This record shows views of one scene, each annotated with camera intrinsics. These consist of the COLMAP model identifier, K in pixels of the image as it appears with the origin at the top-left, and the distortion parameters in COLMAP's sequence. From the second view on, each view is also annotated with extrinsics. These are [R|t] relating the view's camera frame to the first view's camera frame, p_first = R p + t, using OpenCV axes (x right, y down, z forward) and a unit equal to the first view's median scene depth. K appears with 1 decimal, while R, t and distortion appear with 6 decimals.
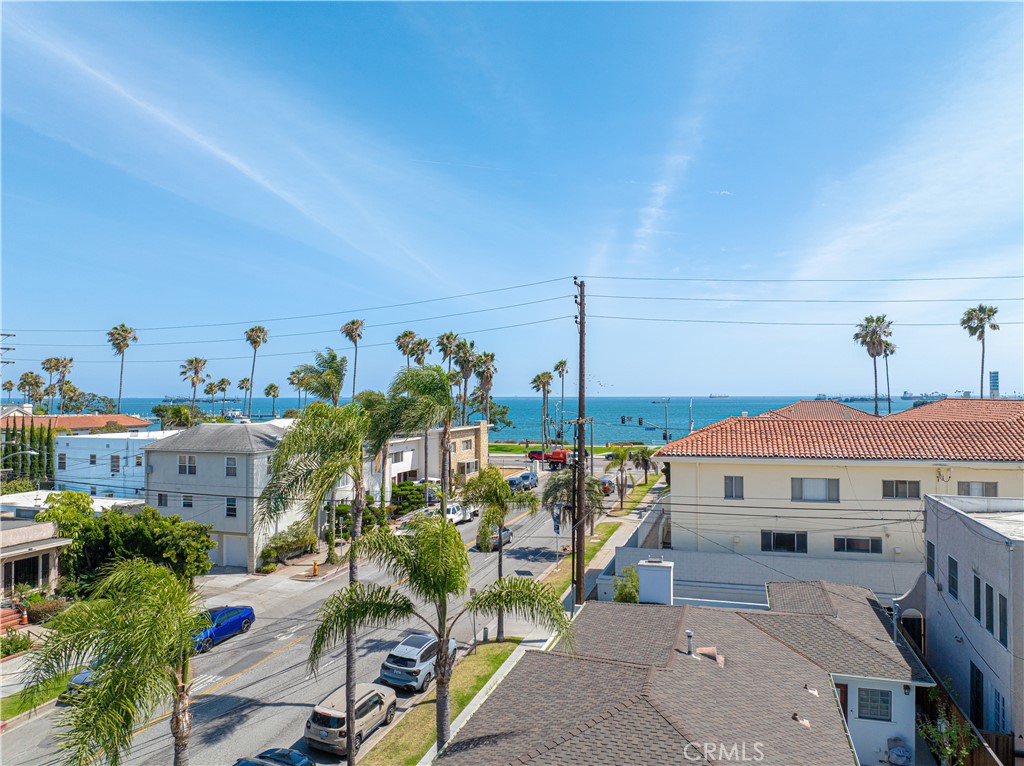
lens RADIAL K [[717.6, 0, 513.5], [0, 717.6, 377.3], [0, 0, 1]] dist [-0.035780, 0.008581]
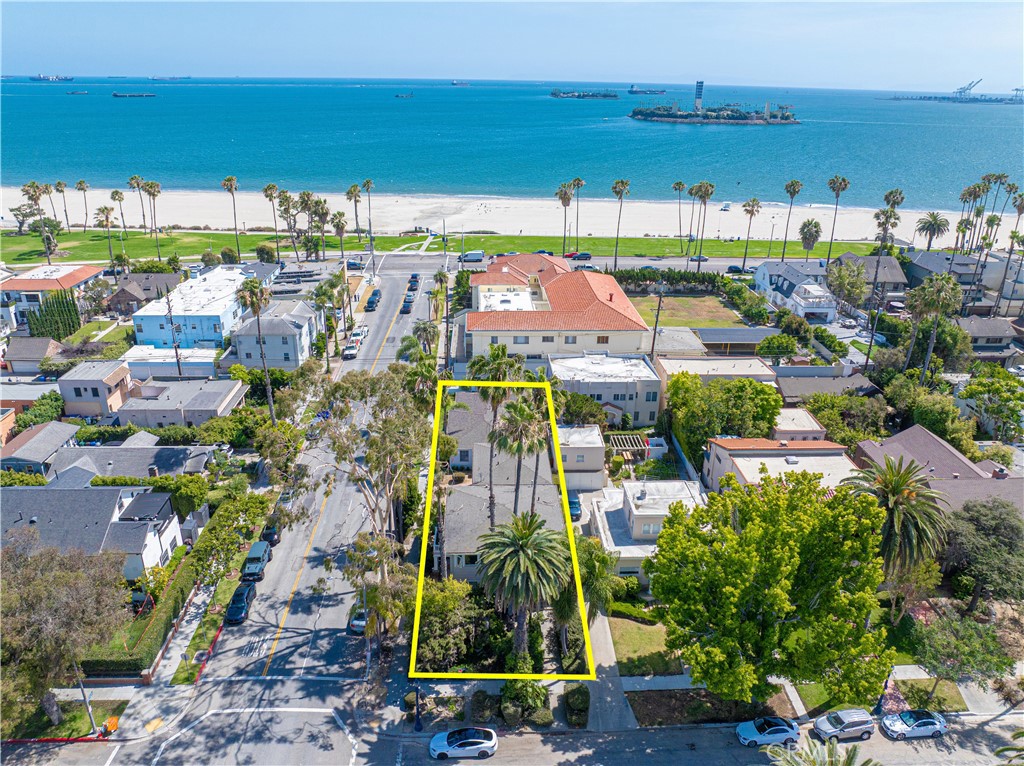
lens RADIAL K [[717.6, 0, 511.9], [0, 717.6, 379.6], [0, 0, 1]] dist [-0.035780, 0.008581]
pose [[0.942089, -0.114561, 0.315189, -0.454993], [-0.026948, 0.910946, 0.411645, -0.737577], [-0.334278, -0.396299, 0.855105, -1.278294]]
